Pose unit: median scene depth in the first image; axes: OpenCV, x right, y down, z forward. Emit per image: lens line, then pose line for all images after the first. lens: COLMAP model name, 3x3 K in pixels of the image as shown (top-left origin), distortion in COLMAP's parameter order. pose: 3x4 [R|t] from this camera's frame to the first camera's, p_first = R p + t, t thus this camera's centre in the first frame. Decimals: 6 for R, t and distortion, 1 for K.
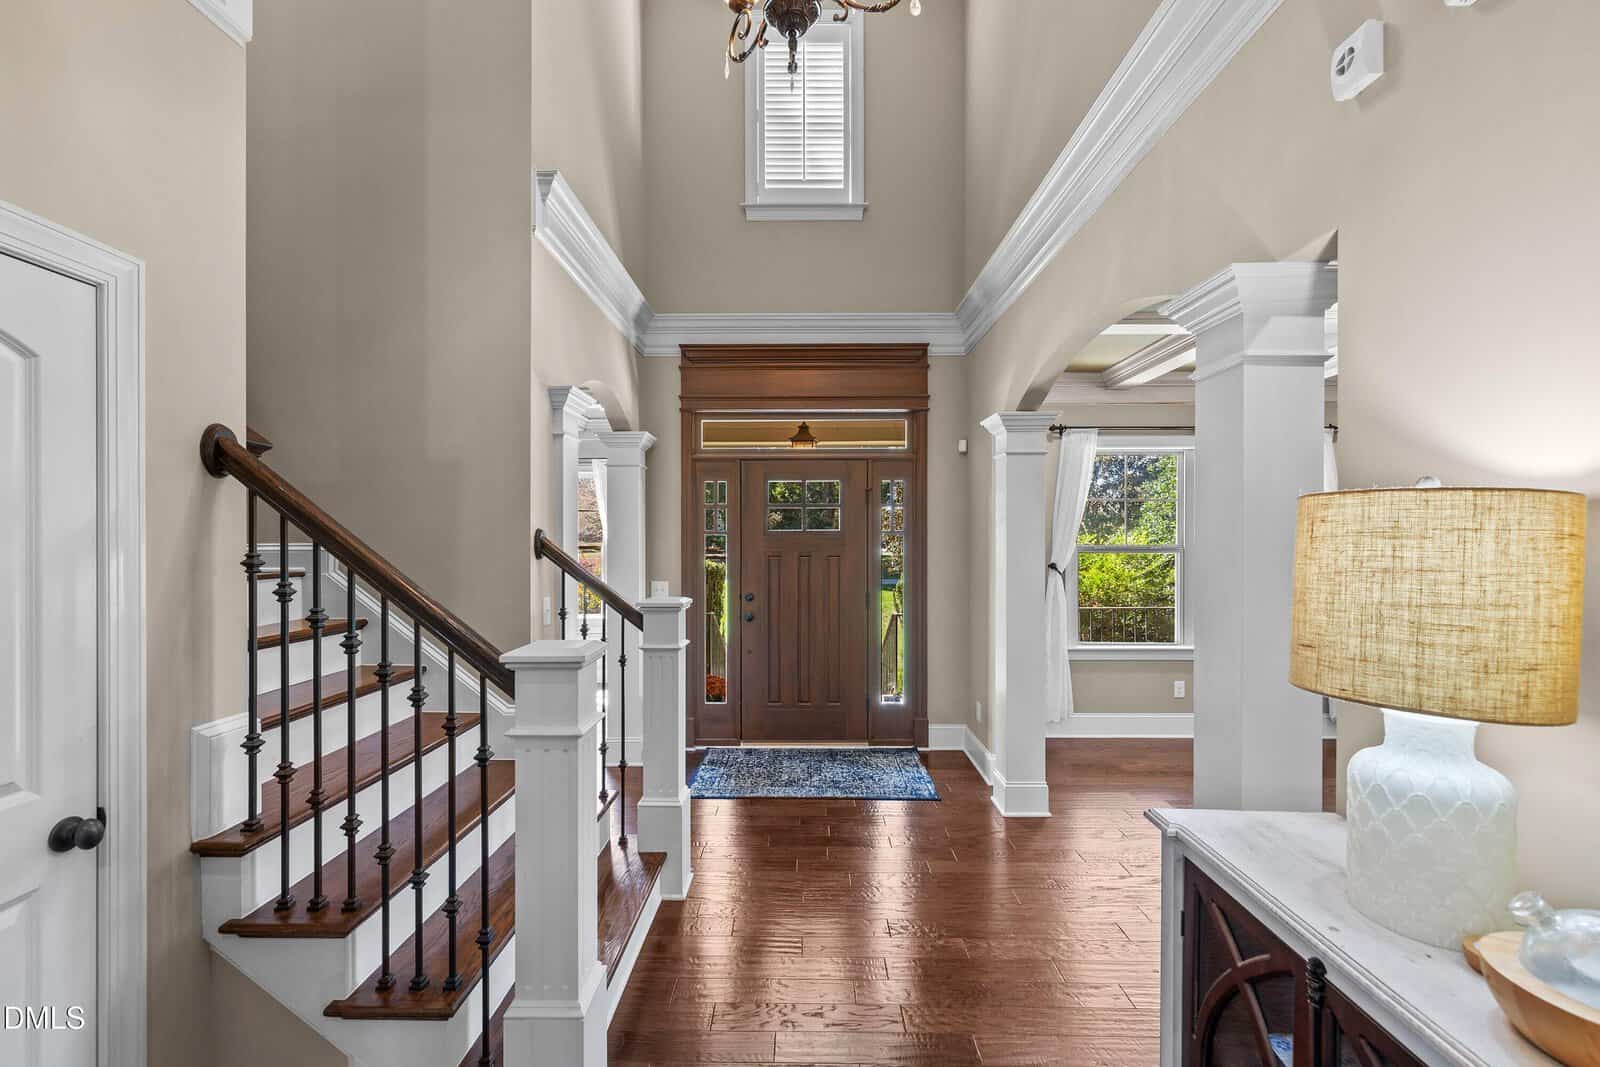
lens RADIAL K [[683.2, 0, 801.2], [0, 683.2, 539.9], [0, 0, 1]] dist [0.002856, -0.000494]
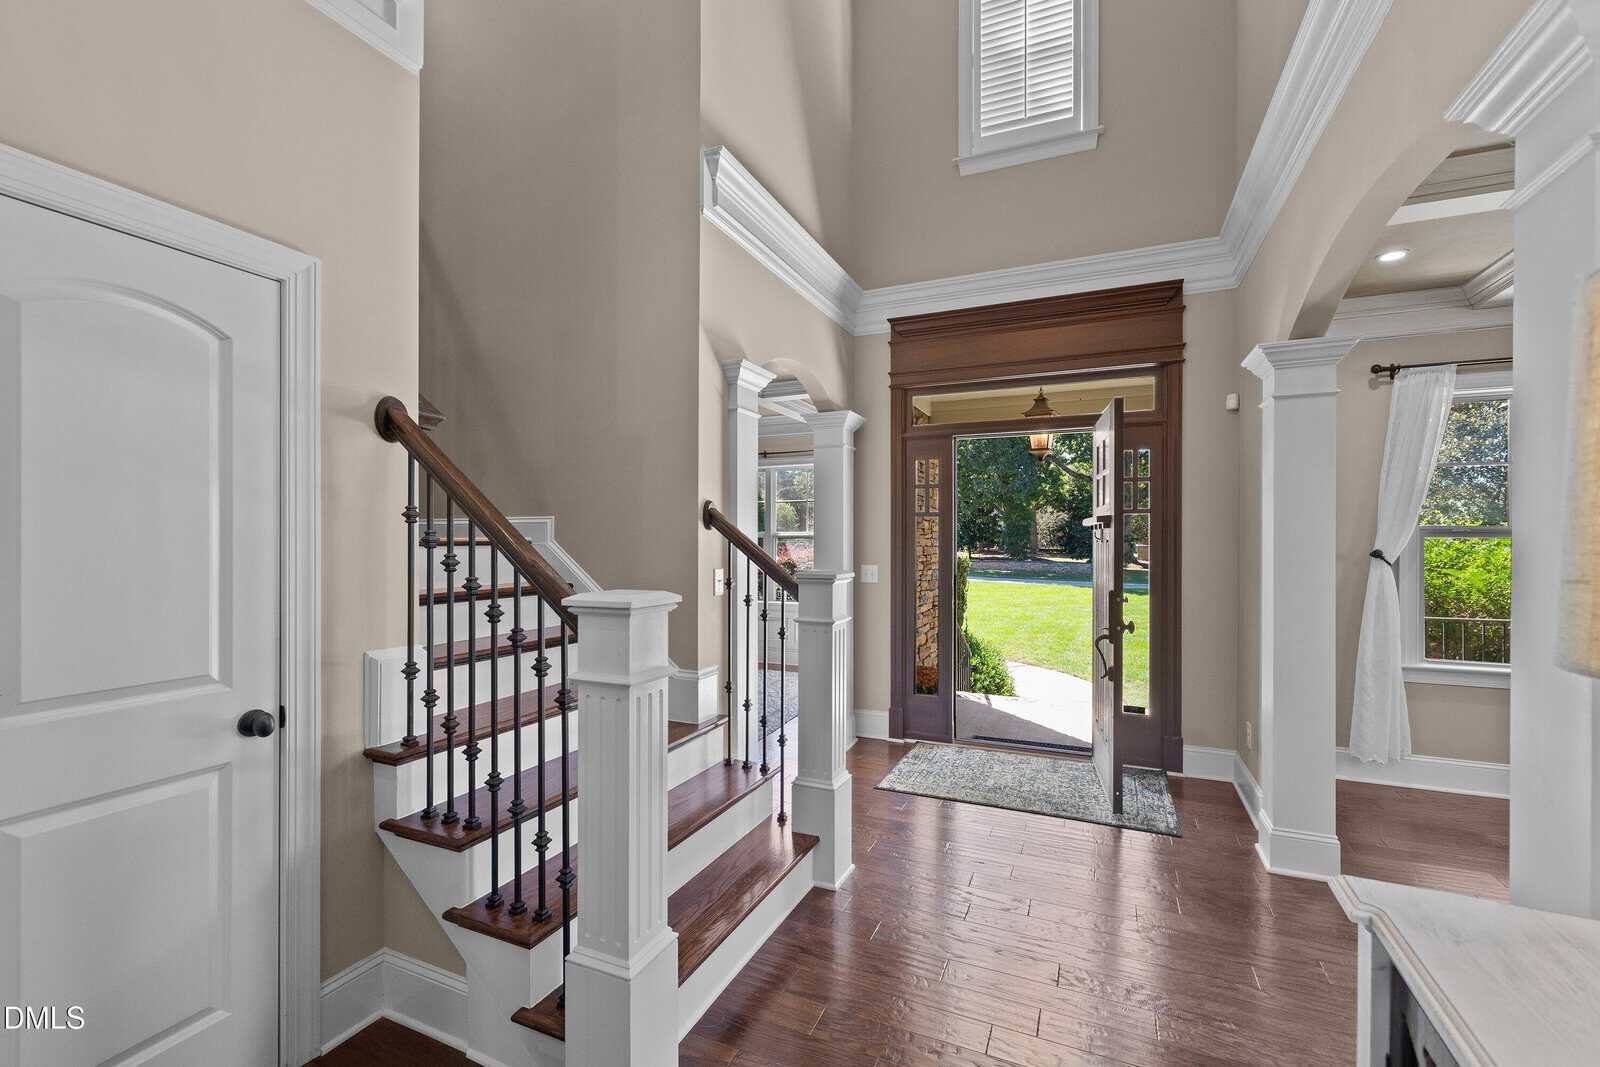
lens RADIAL K [[683.2, 0, 808.4], [0, 683.2, 539.3], [0, 0, 1]] dist [0.002856, -0.000494]
pose [[0.919466, 0.000765, -0.393168, 0.110782], [-0.002130, 0.999993, -0.003036, 0.031603], [0.393163, 0.003629, 0.919461, 0.081525]]
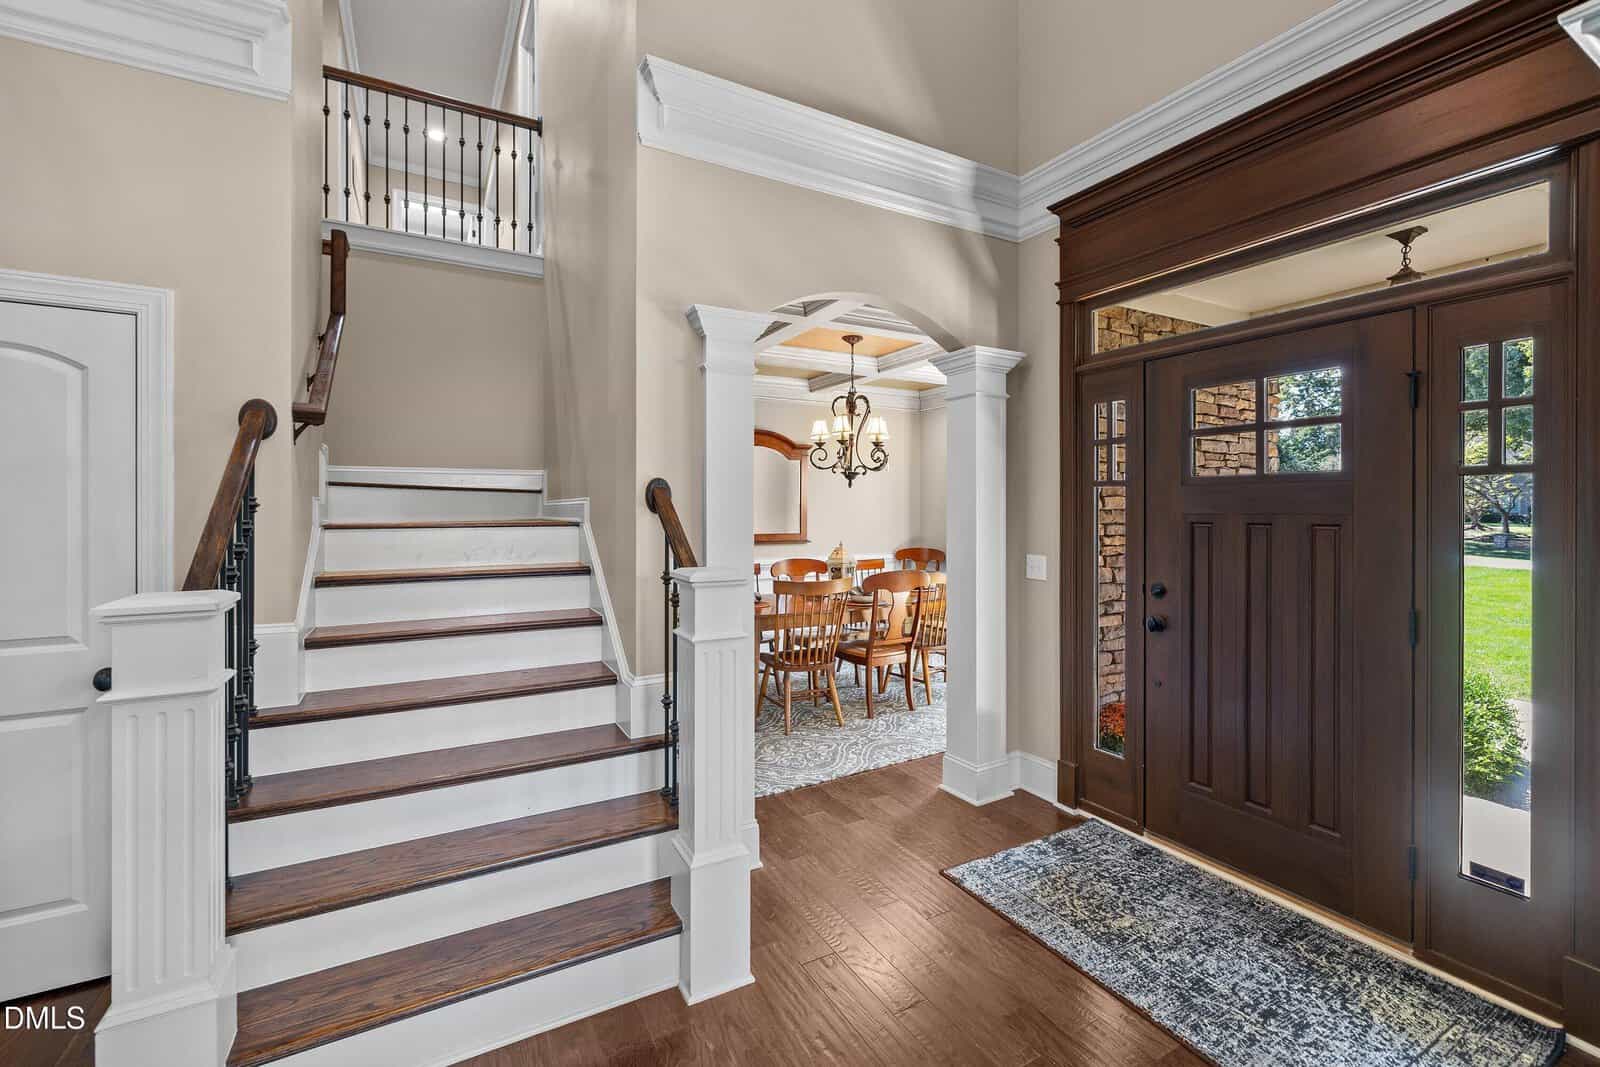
lens RADIAL K [[683.2, 0, 802.2], [0, 683.2, 511.1], [0, 0, 1]] dist [0.002856, -0.000494]
pose [[0.496326, 0.002884, -0.868131, 0.331211], [-0.001377, 0.999996, 0.002535, 0.016076], [0.868135, -0.000063, 0.496328, 0.514219]]
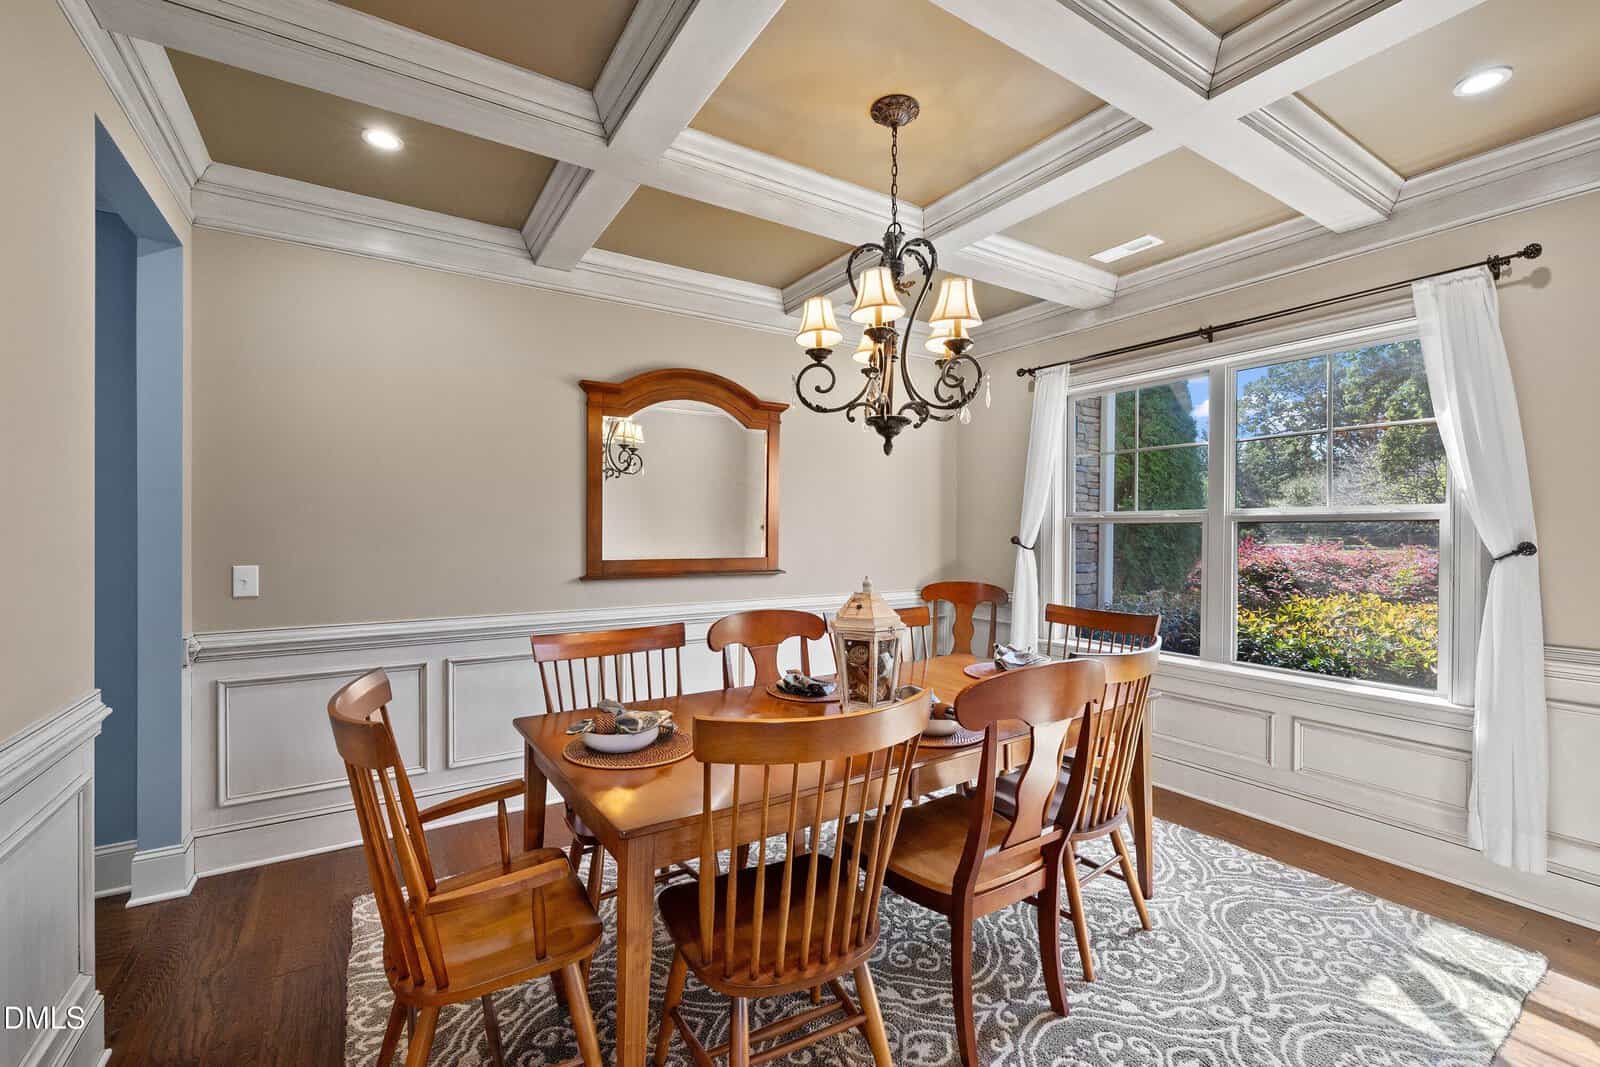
lens RADIAL K [[683.2, 0, 801.0], [0, 683.2, 534.4], [0, 0, 1]] dist [0.002856, -0.000494]
pose [[0.546571, 0.004939, -0.837398, -0.296348], [-0.004438, 0.999986, 0.003001, 0.039095], [0.837401, 0.002076, 0.546585, 0.857756]]
